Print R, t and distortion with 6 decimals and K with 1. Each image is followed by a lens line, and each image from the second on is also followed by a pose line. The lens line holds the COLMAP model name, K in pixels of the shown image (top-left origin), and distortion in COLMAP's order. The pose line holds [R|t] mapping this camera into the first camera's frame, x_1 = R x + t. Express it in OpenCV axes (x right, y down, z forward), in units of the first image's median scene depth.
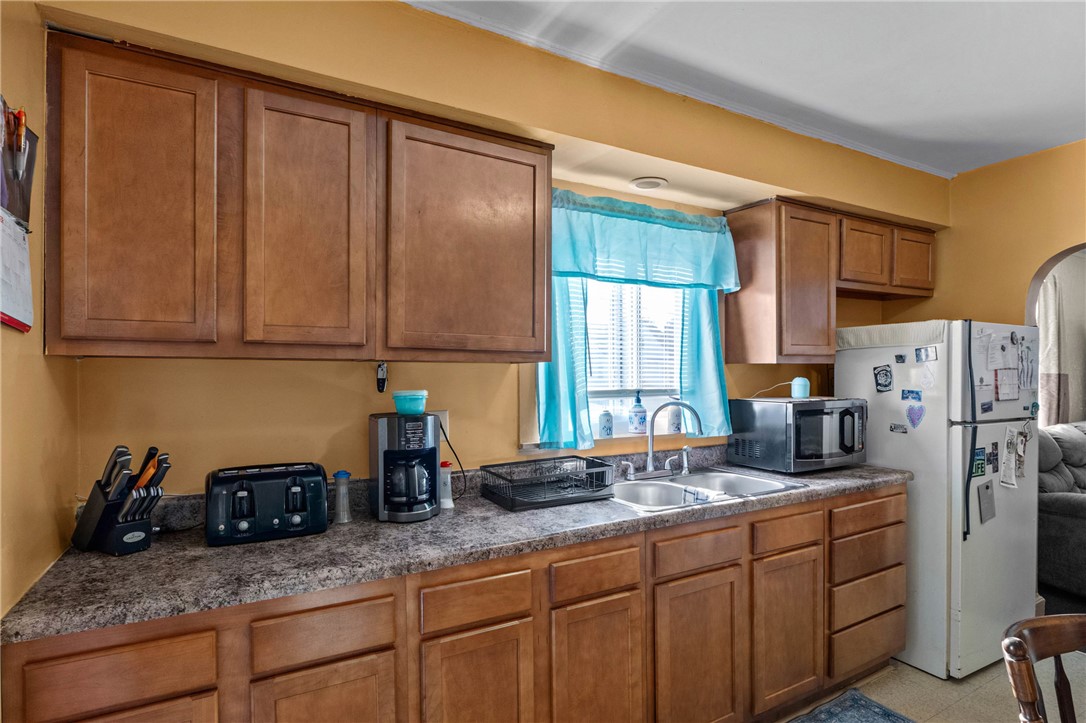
lens RADIAL K [[566.7, 0, 542.4], [0, 566.7, 369.3], [0, 0, 1]] dist [-0.005988, 0.000082]
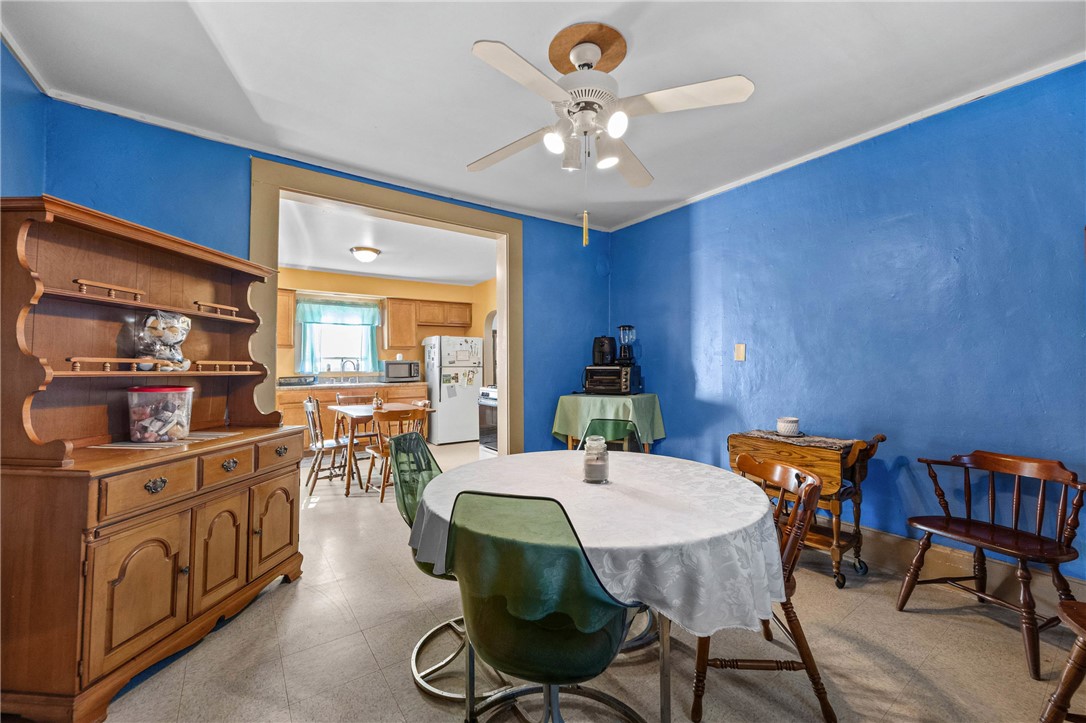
lens RADIAL K [[437.4, 0, 544.3], [0, 437.4, 357.8], [0, 0, 1]] dist [0.000805, 0.000407]
pose [[0.996306, -0.002719, 0.085835, 1.547065], [0.003983, 0.999886, -0.014548, 0.112721], [-0.085786, 0.014836, 0.996203, -2.210938]]
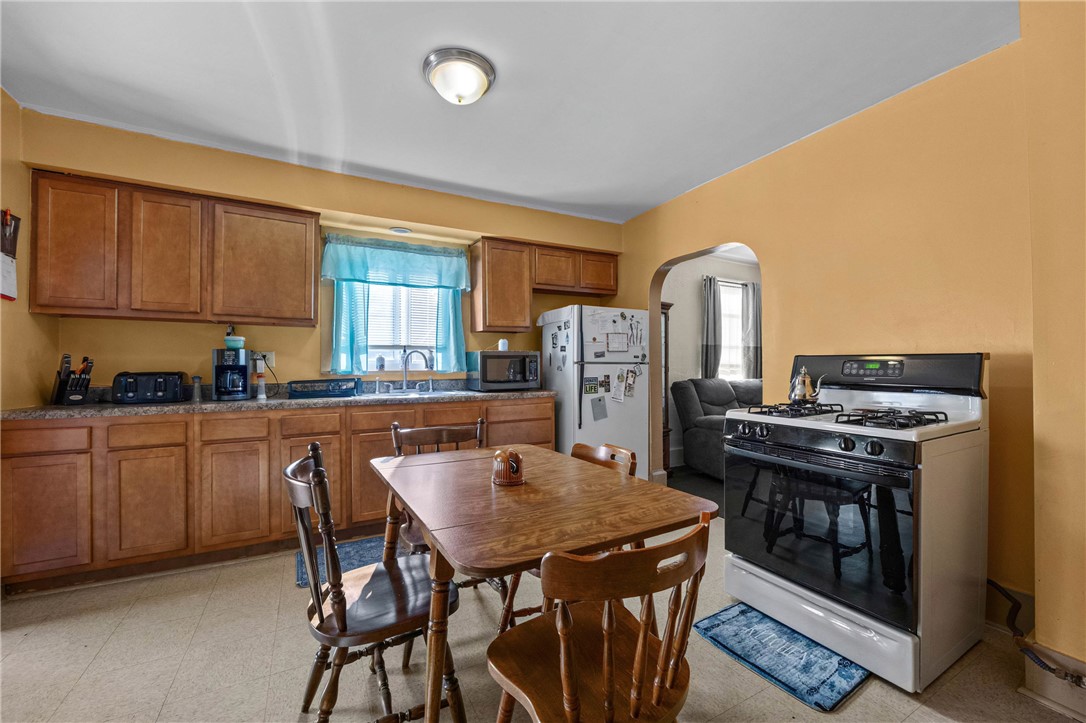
lens RADIAL K [[437.4, 0, 544.9], [0, 437.4, 358.6], [0, 0, 1]] dist [0.000805, 0.000407]
pose [[0.999491, -0.000773, -0.031899, 0.925839], [0.000354, 0.999914, -0.013119, 0.136638], [0.031906, 0.013101, 0.999405, -0.516699]]
